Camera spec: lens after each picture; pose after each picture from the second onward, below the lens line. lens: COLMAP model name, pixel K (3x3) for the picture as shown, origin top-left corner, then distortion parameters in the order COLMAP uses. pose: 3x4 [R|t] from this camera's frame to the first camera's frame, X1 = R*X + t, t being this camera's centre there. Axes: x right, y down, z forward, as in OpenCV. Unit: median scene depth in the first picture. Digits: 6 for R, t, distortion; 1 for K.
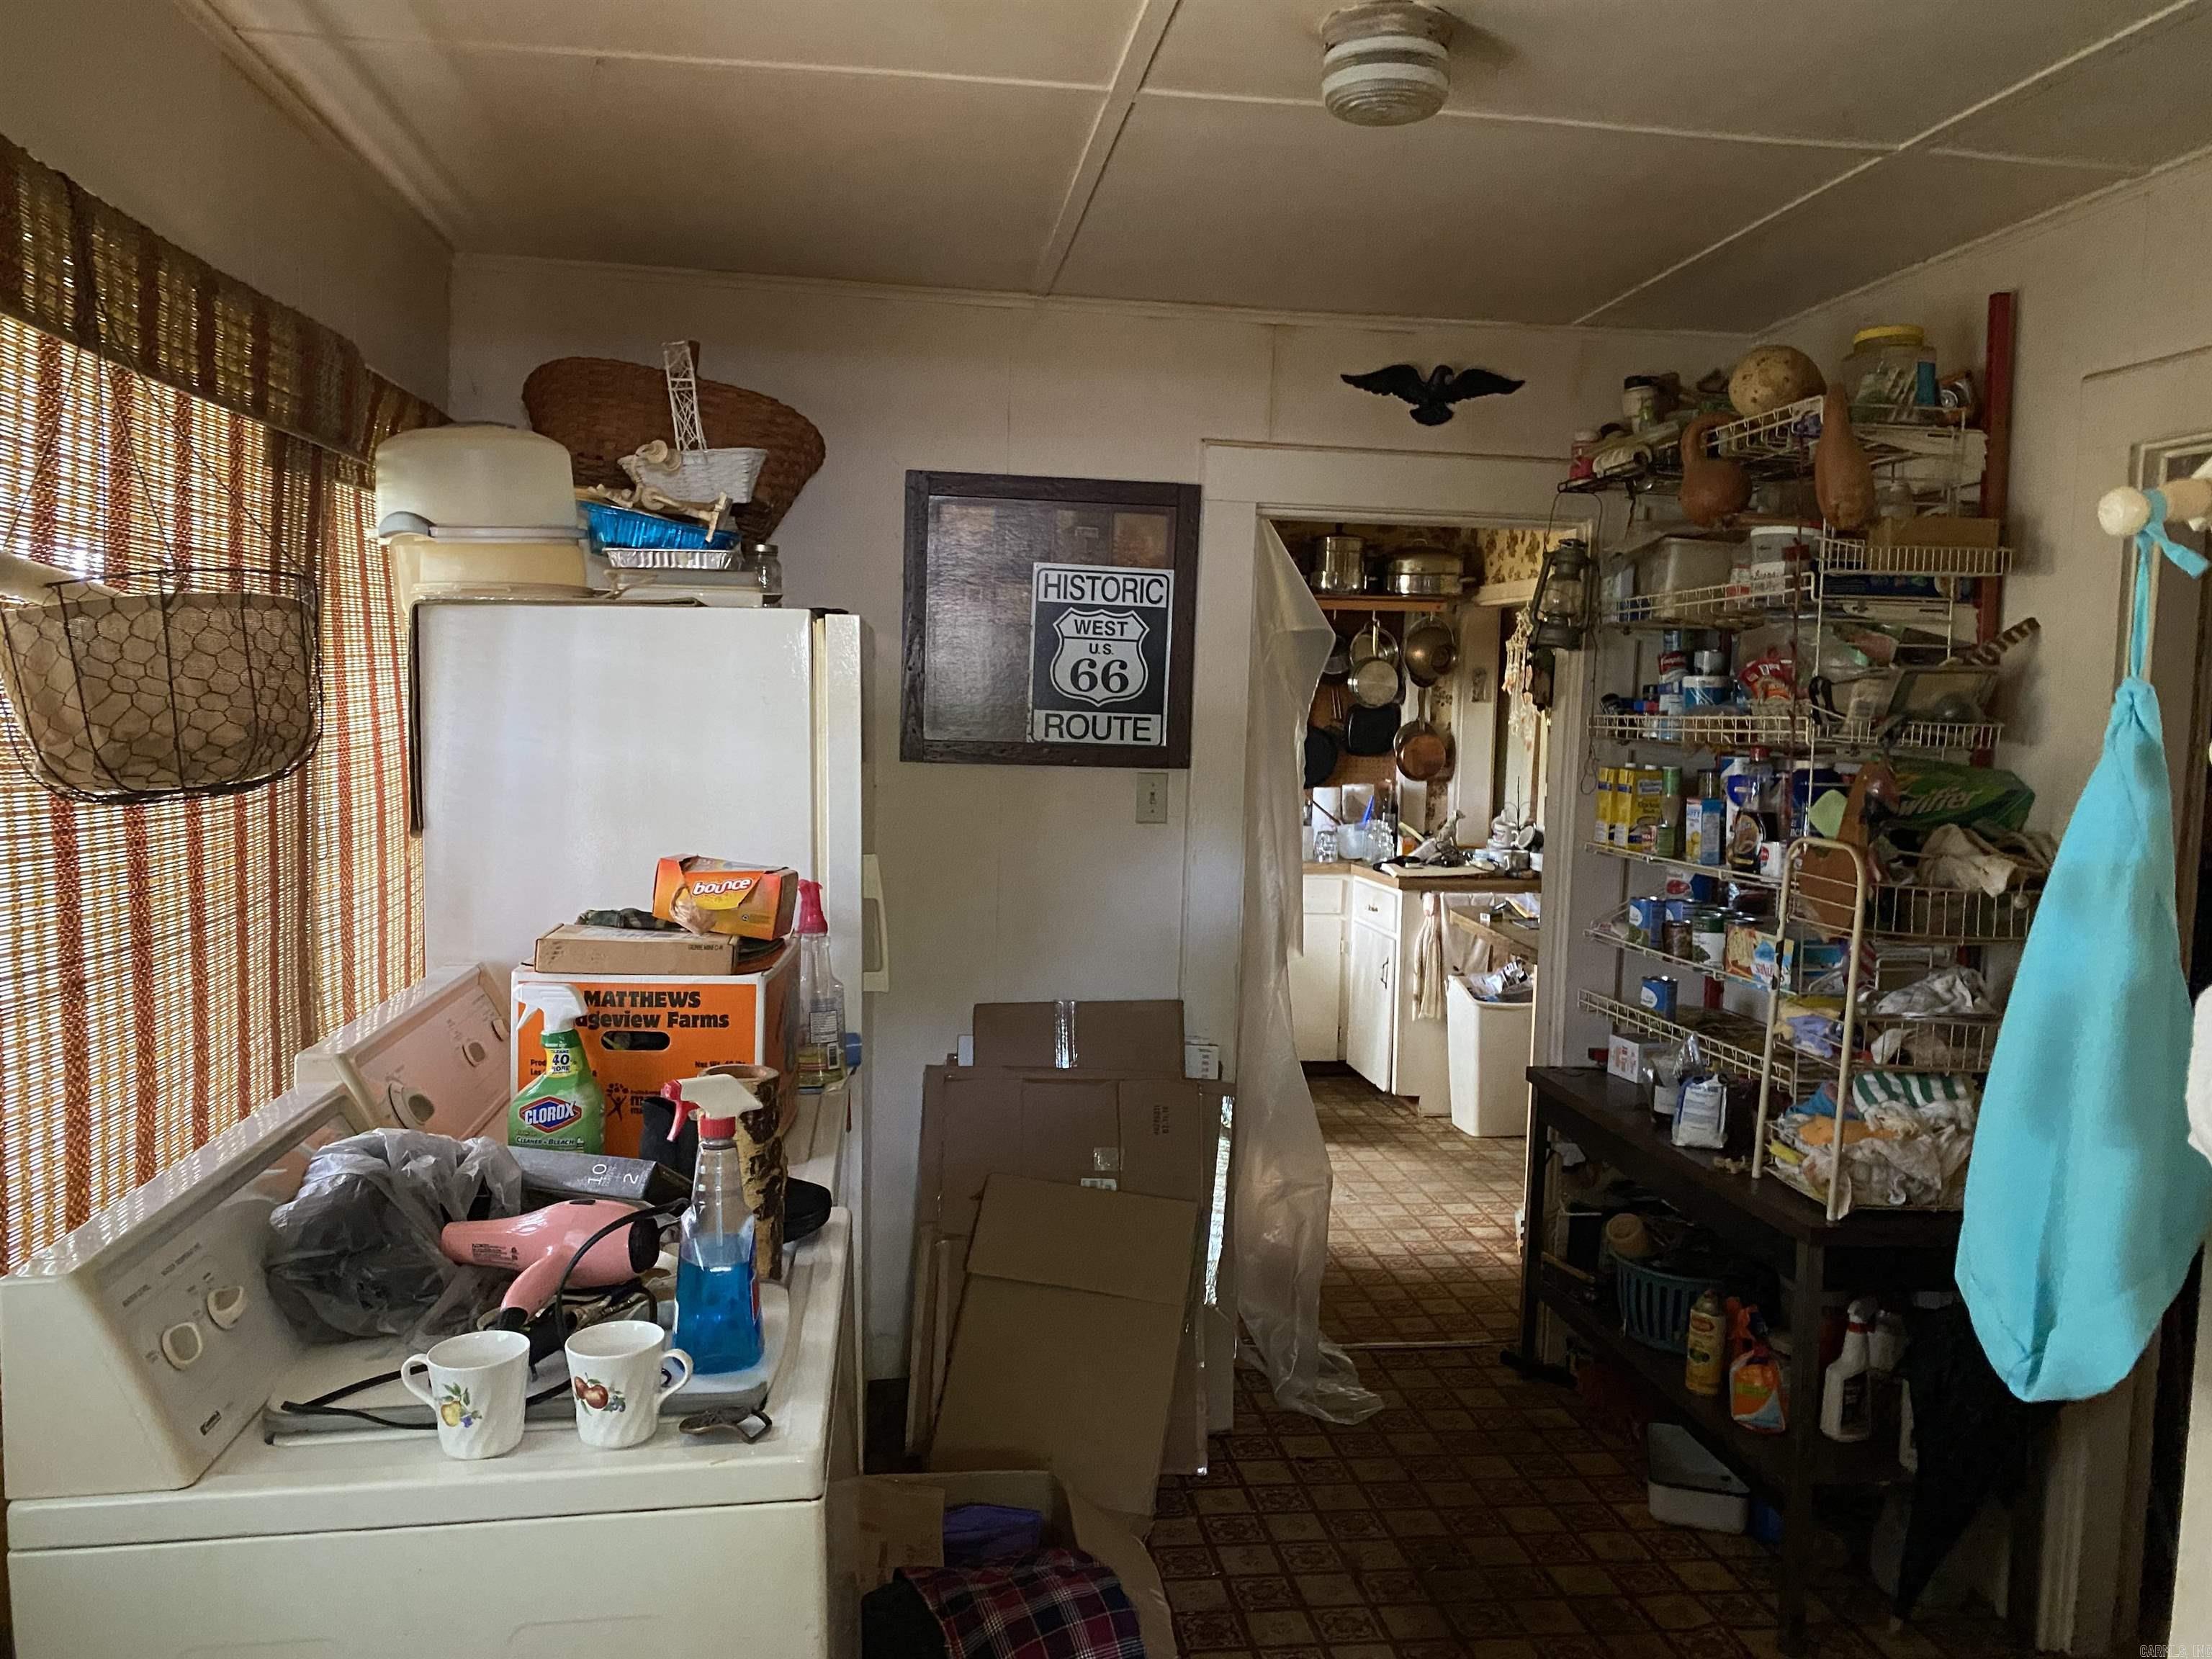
lens RADIAL K [[1608.1, 0, 1104.8], [0, 1608.1, 828.9], [0, 0, 1]] dist [-0.012787, -0.016495]
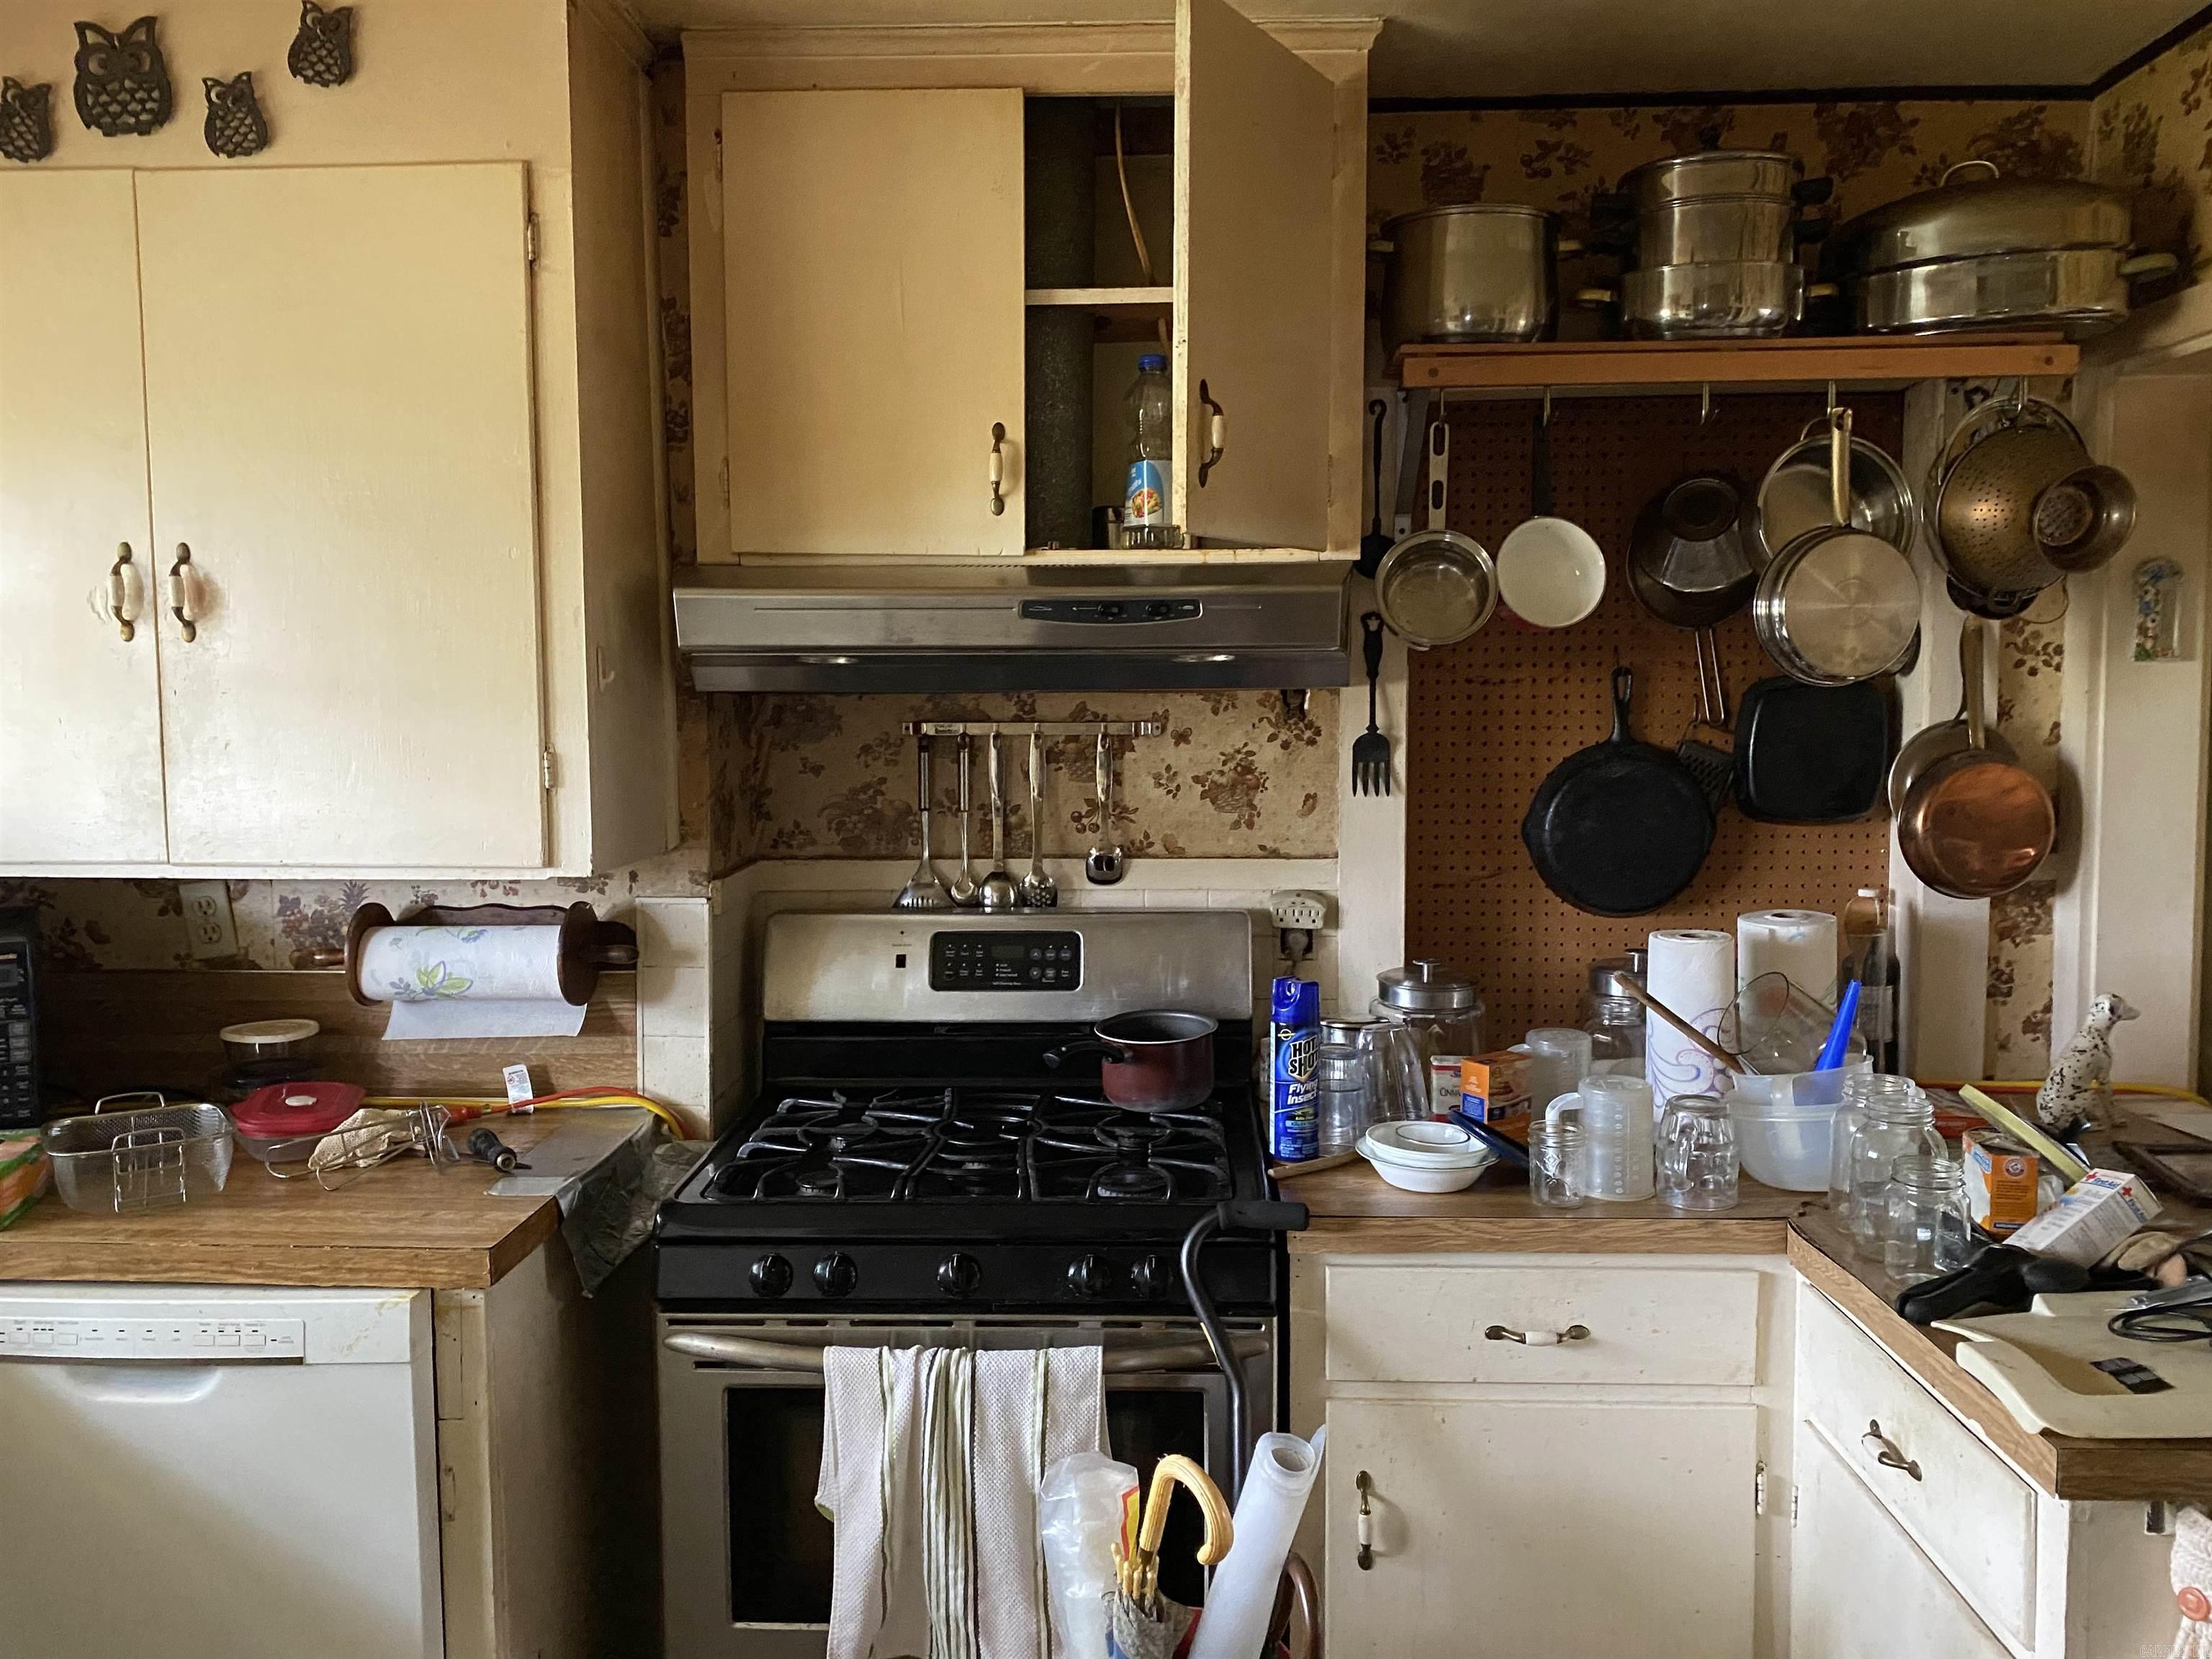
lens RADIAL K [[1608.1, 0, 1115.2], [0, 1608.1, 817.5], [0, 0, 1]] dist [-0.012787, -0.016495]
pose [[0.981428, -0.026221, -0.190032, 0.086253], [0.024882, 0.999646, -0.009427, -0.050193], [0.190212, 0.004523, 0.981733, 0.659523]]
